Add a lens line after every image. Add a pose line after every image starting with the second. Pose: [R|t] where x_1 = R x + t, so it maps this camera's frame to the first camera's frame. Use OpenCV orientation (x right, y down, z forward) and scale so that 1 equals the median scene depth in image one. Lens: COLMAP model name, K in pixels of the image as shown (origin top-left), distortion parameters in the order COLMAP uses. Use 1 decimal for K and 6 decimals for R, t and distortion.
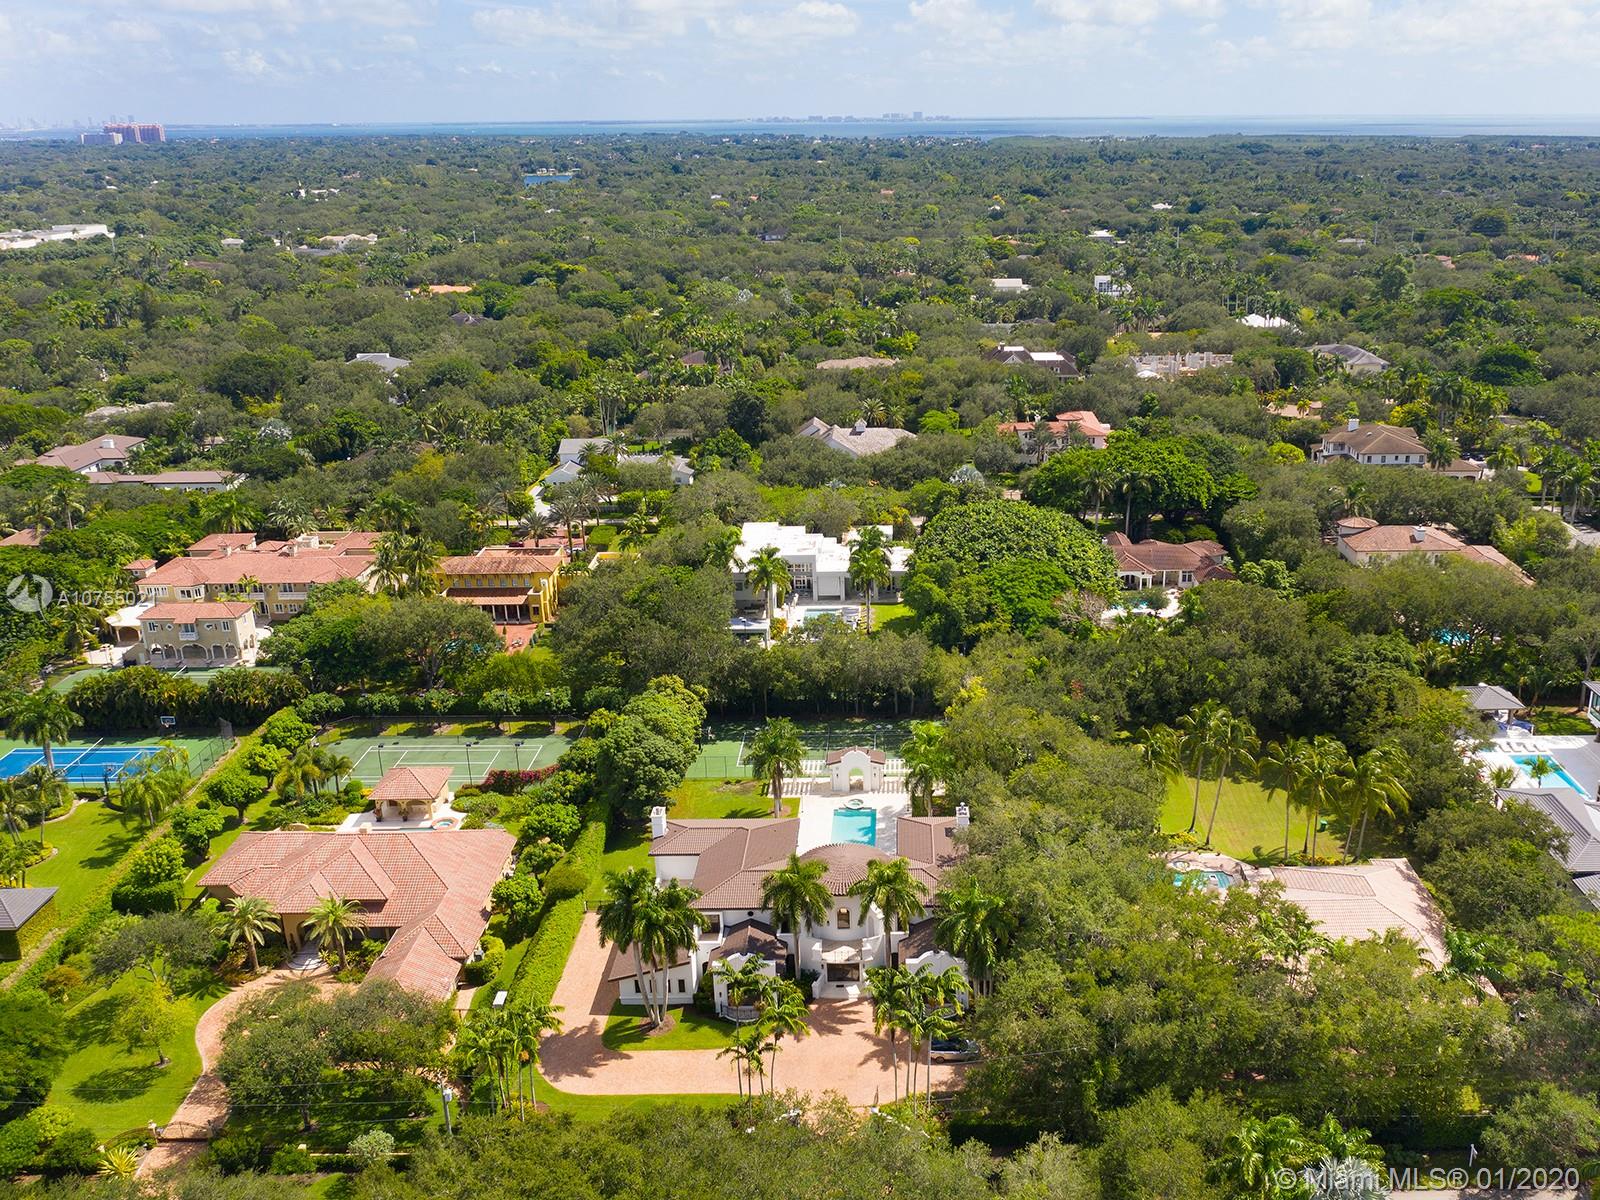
lens RADIAL K [[1464.4, 0, 800.0], [0, 1464.4, 600.0], [0, 0, 1]] dist [-0.009040, 0.005651]
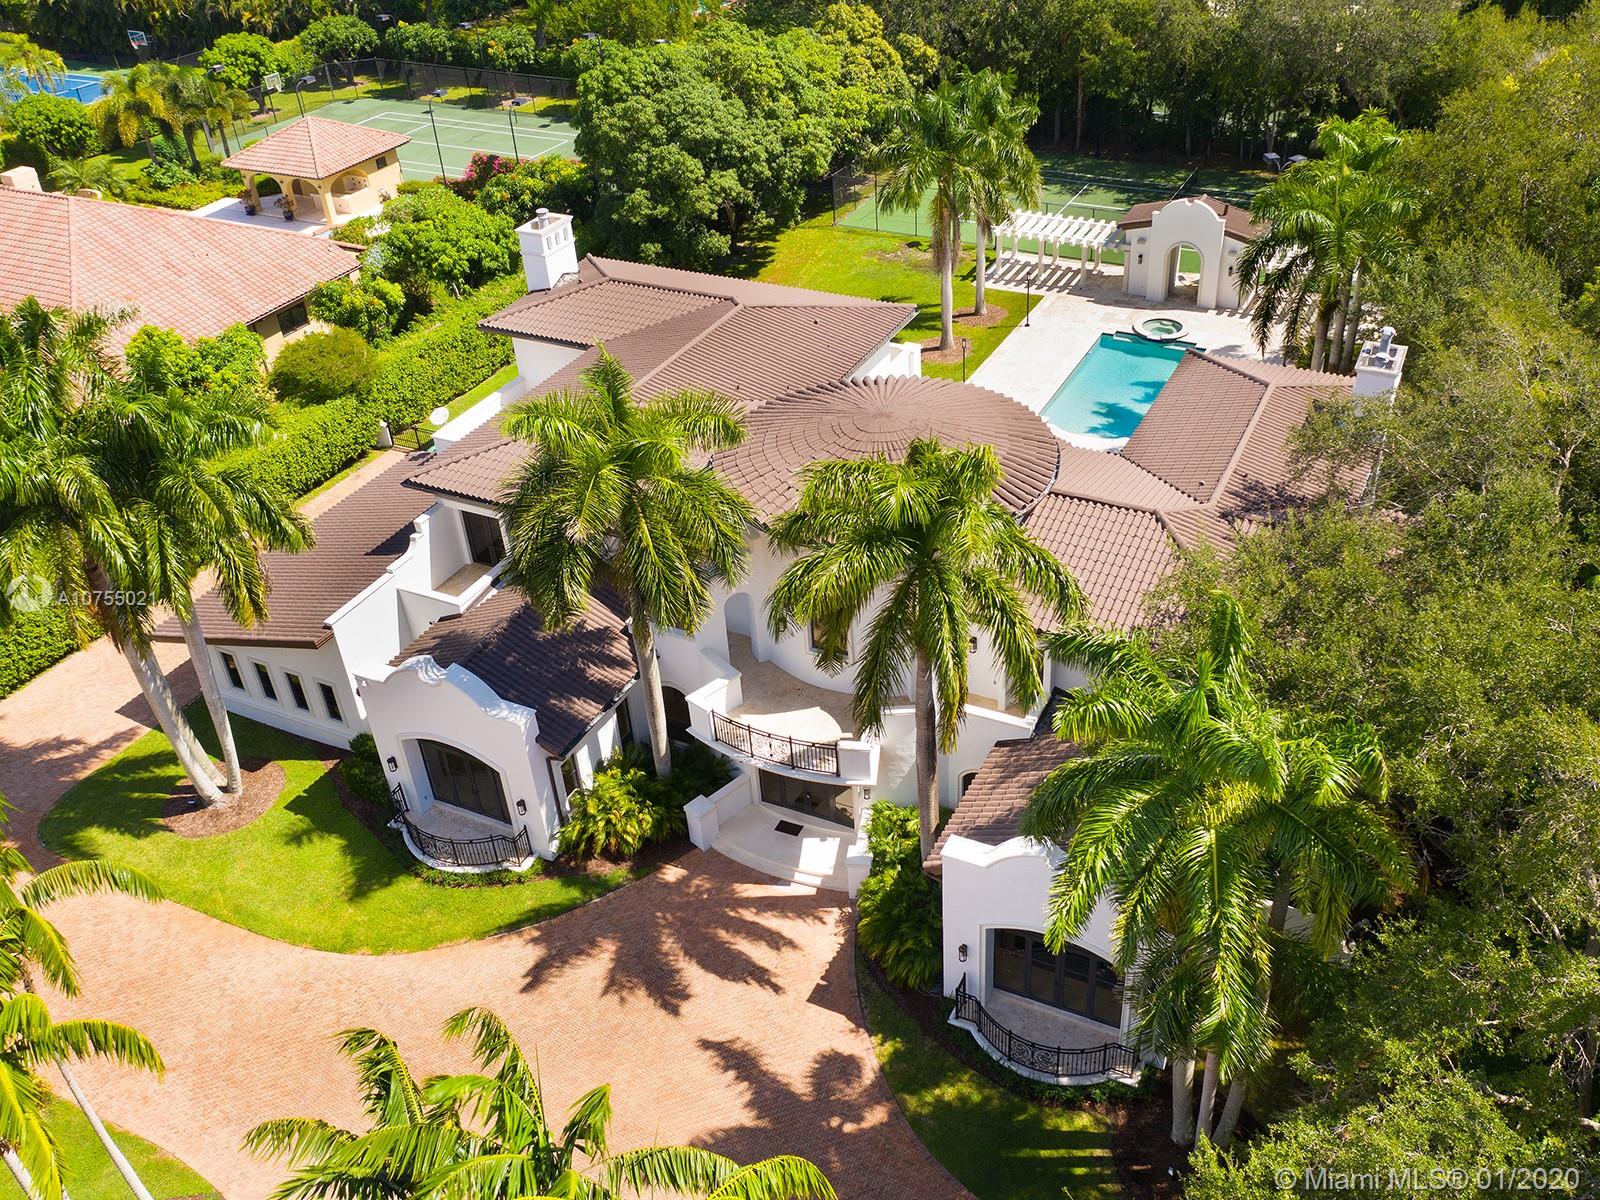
lens RADIAL K [[1464.4, 0, 800.0], [0, 1464.4, 600.0], [0, 0, 1]] dist [-0.009040, 0.005651]
pose [[0.923680, 0.224557, -0.310465, 0.093743], [-0.126271, 0.943400, 0.306679, 0.102756], [0.361760, -0.244071, 0.899755, 0.605451]]
